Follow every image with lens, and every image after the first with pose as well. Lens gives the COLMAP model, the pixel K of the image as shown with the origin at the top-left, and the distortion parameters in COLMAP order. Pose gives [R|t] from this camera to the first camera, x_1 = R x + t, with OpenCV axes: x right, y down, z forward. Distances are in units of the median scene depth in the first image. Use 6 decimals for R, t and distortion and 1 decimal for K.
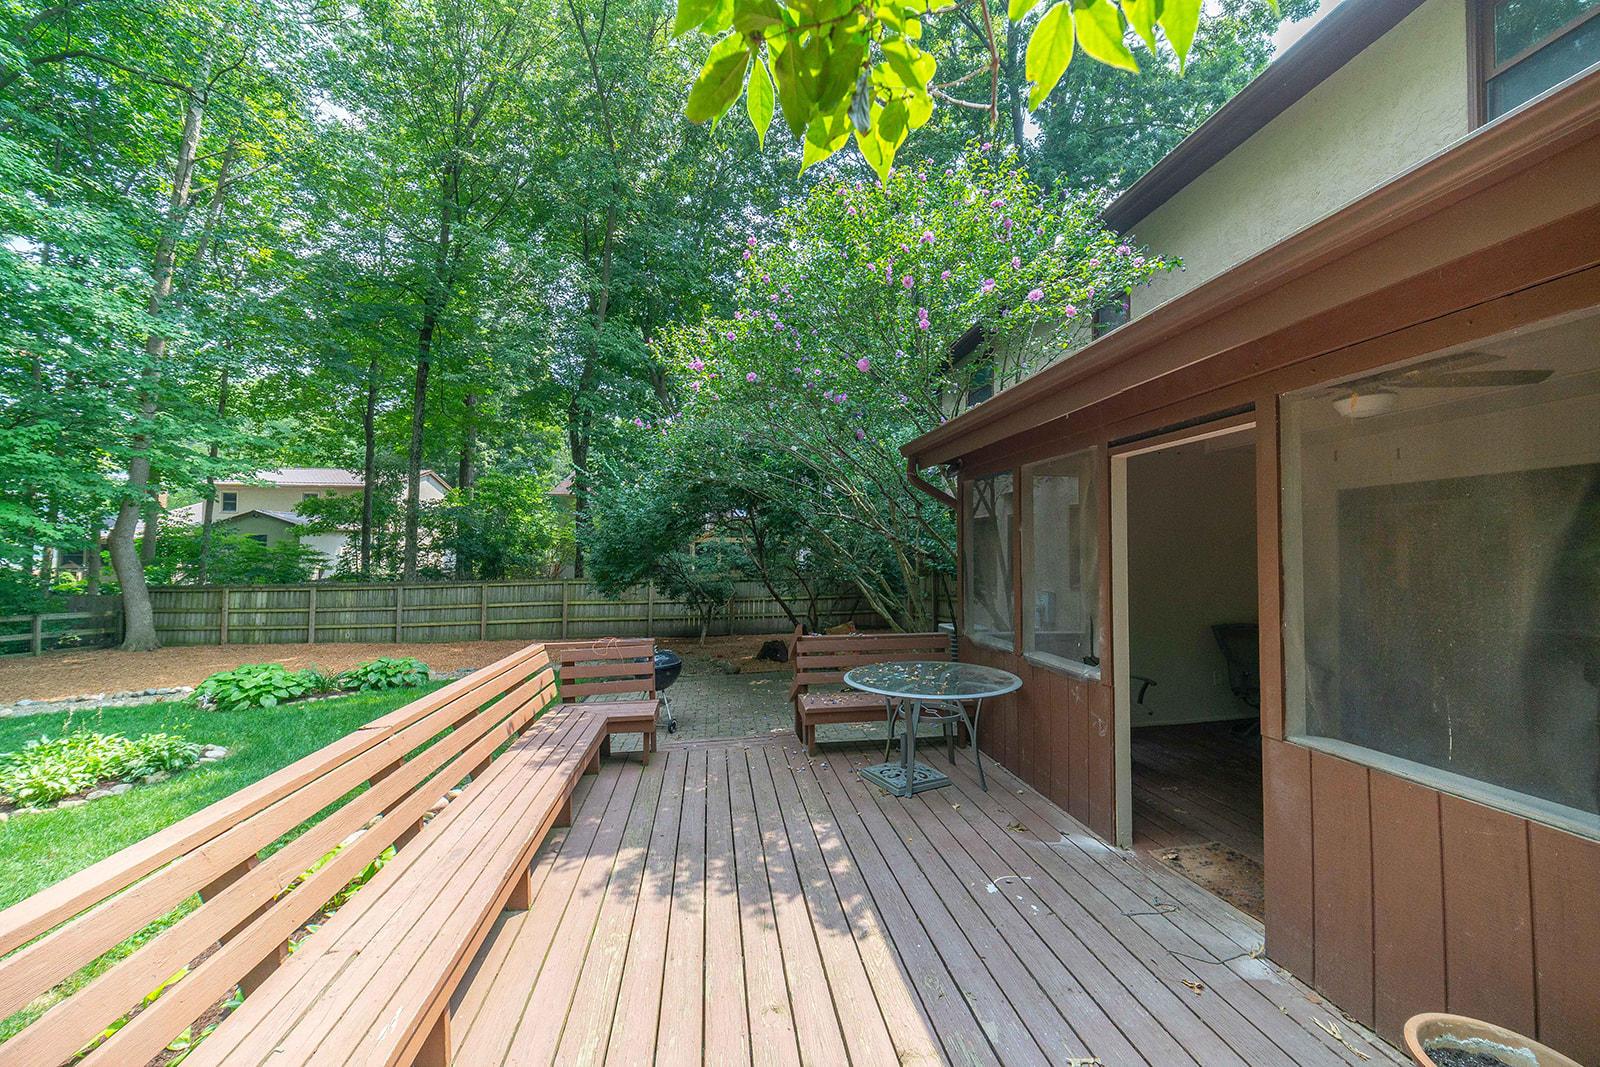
lens RADIAL K [[631.5, 0, 803.6], [0, 631.5, 541.5], [0, 0, 1]] dist [-0.001116, 0.001645]
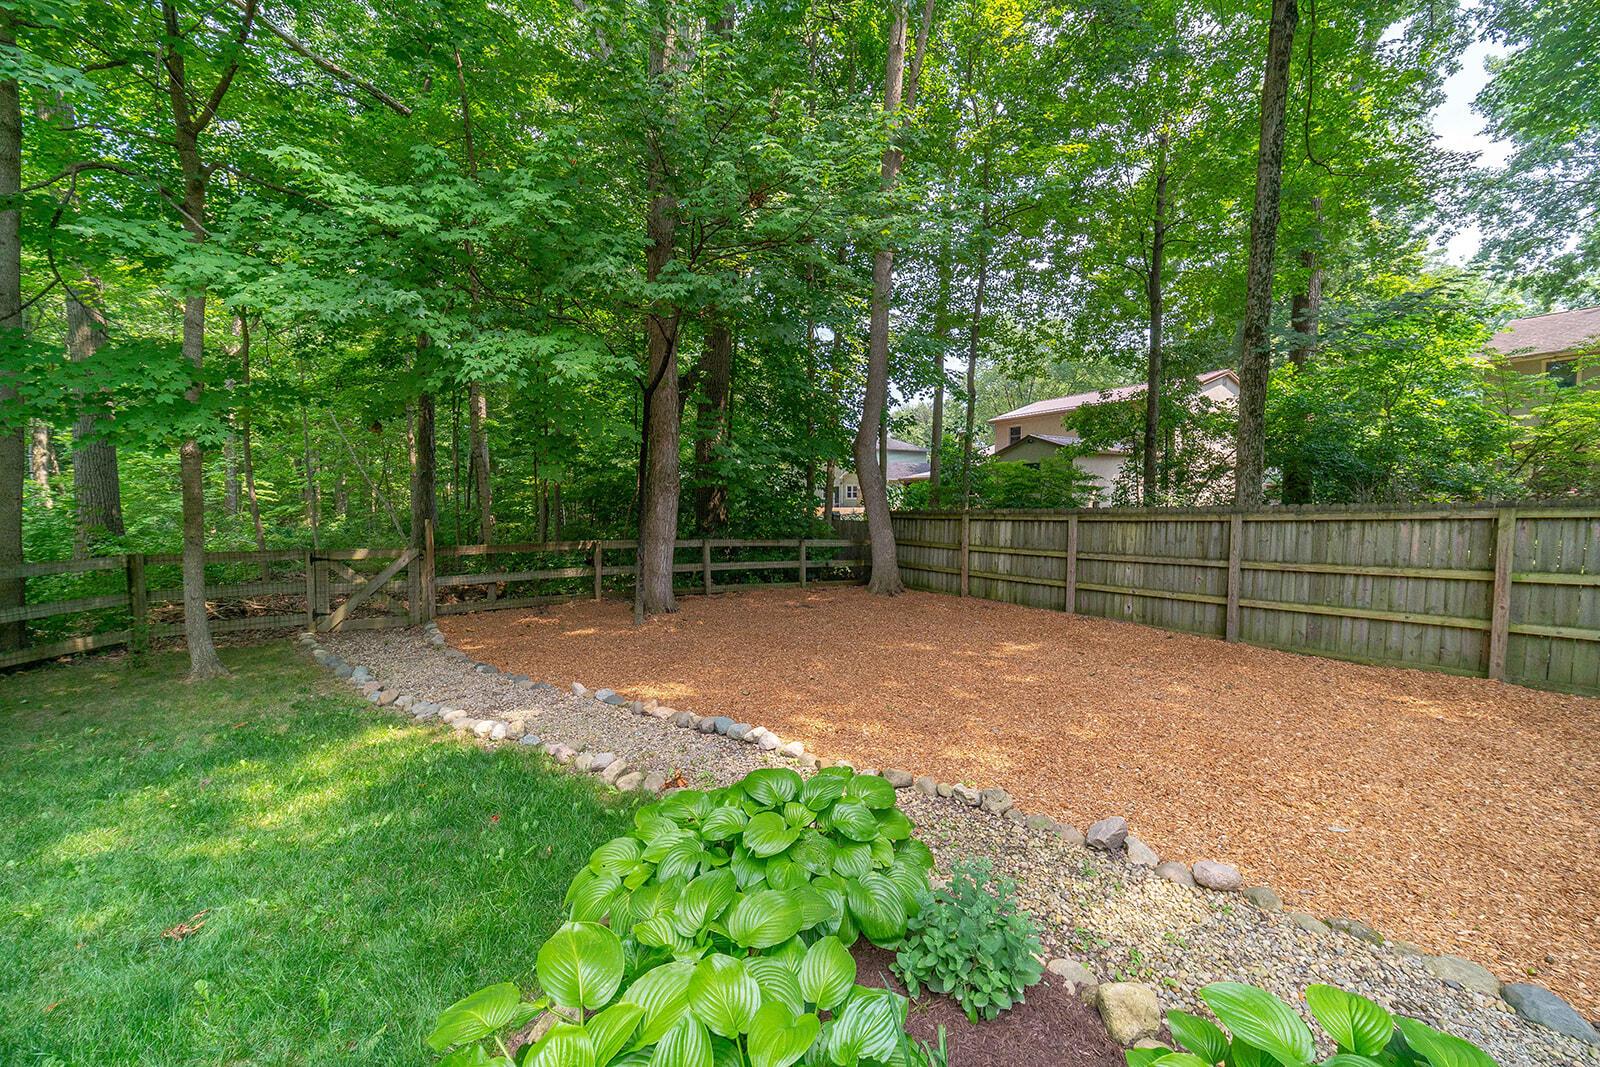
lens RADIAL K [[631.5, 0, 802.7], [0, 631.5, 539.5], [0, 0, 1]] dist [-0.001116, 0.001645]
pose [[0.458604, 0.047355, -0.887378, -0.385417], [0.027569, 0.997340, 0.067471, 0.049384], [0.888213, -0.055407, 0.456079, 0.526713]]
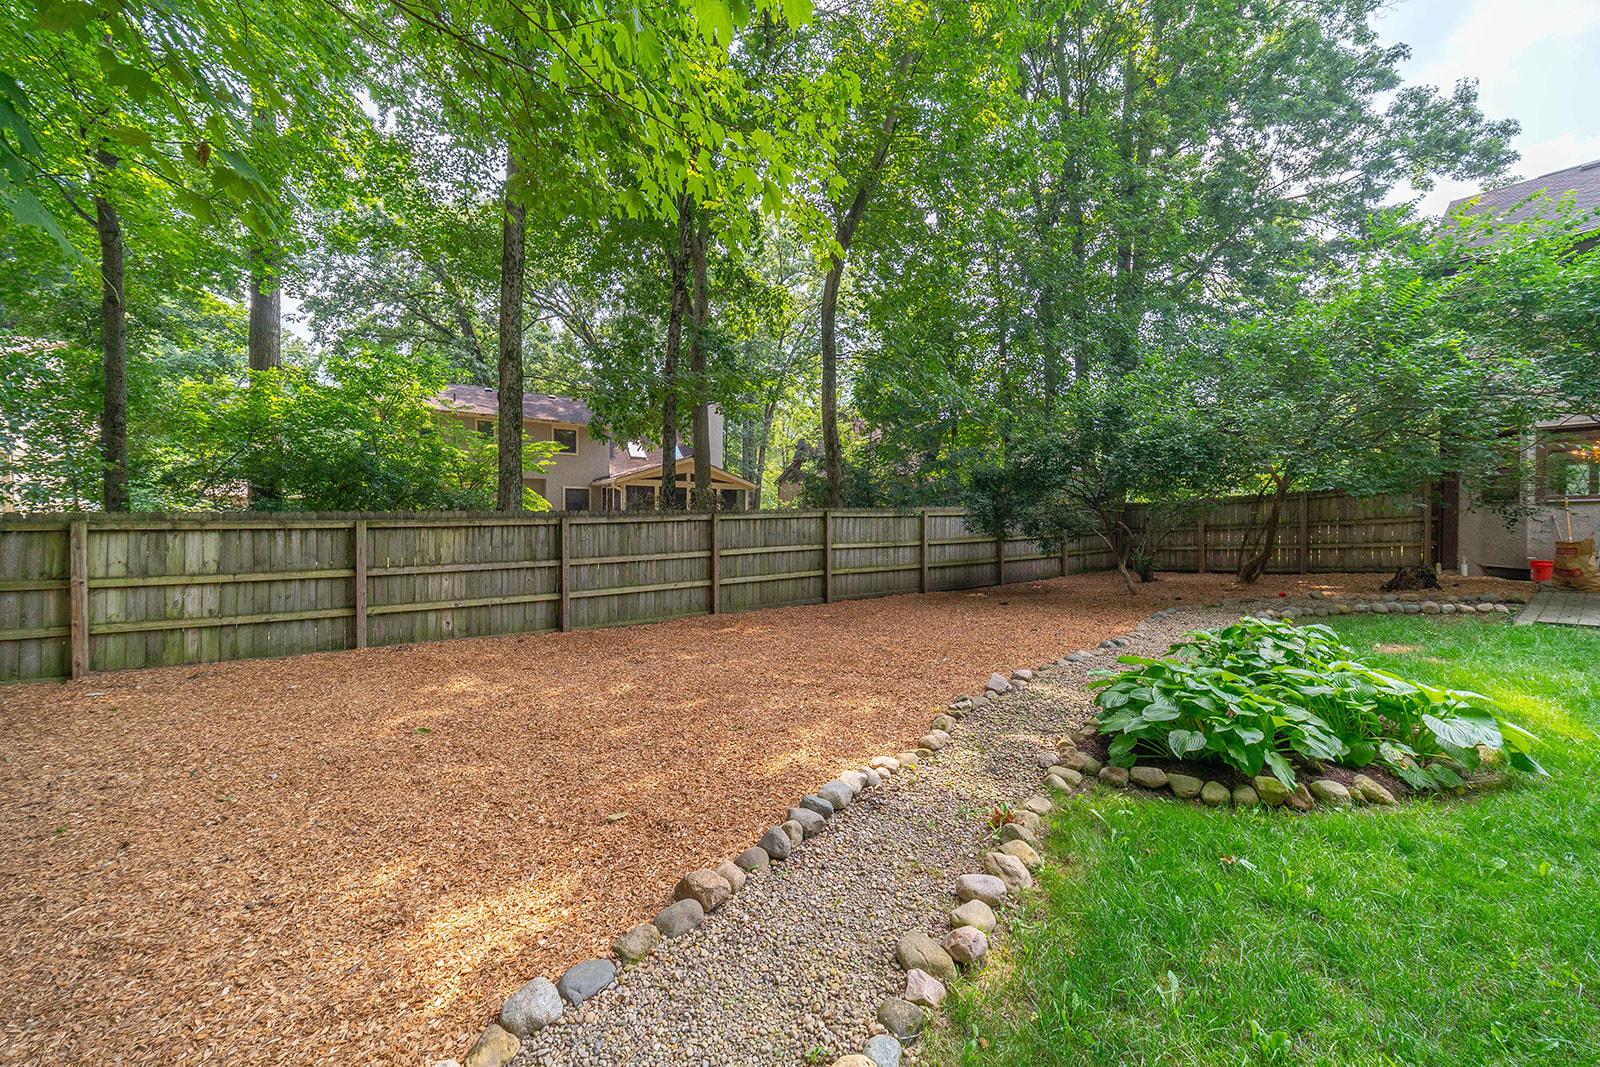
lens RADIAL K [[631.5, 0, 809.4], [0, 631.5, 535.1], [0, 0, 1]] dist [-0.001116, 0.001645]
pose [[0.859435, -0.009848, 0.511150, -0.732966], [-0.011245, 0.999208, 0.038158, 0.062288], [-0.511121, -0.038542, 0.858644, 0.466402]]
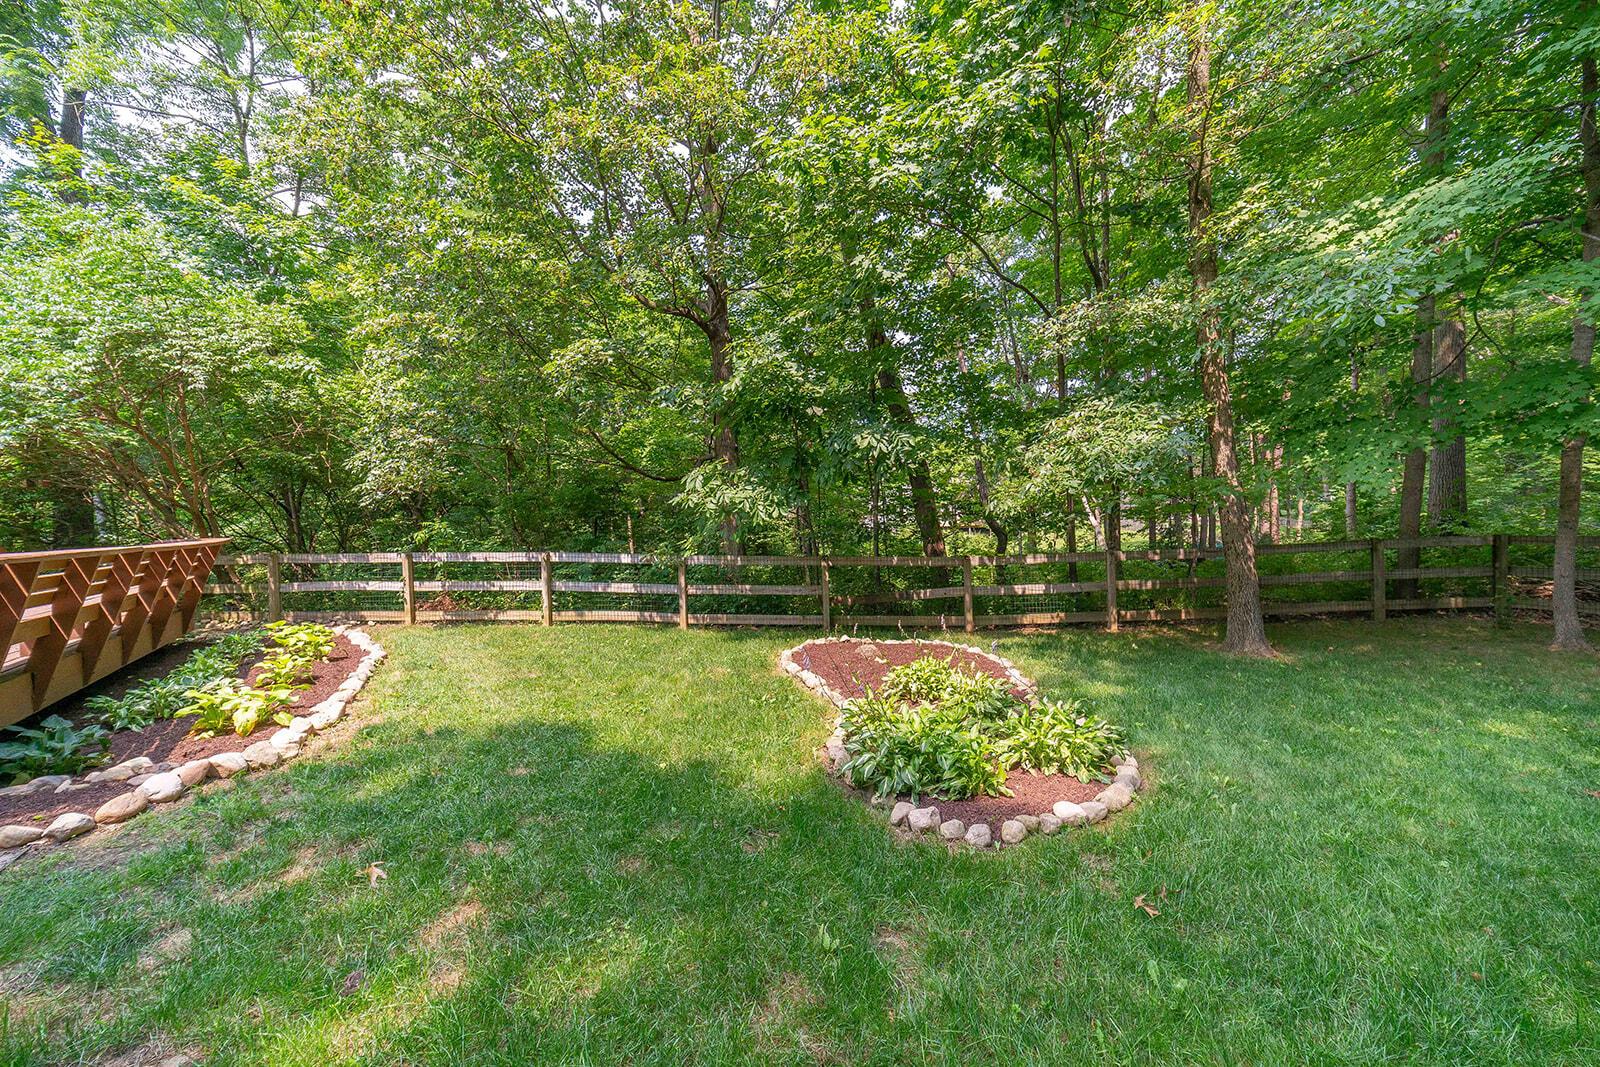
lens RADIAL K [[631.5, 0, 798.8], [0, 631.5, 536.3], [0, 0, 1]] dist [-0.001116, 0.001645]
pose [[-0.904608, 0.047370, -0.423604, -0.265388], [0.042796, 0.998877, 0.020309, 0.043737], [0.424091, 0.000243, -0.905620, 0.537405]]
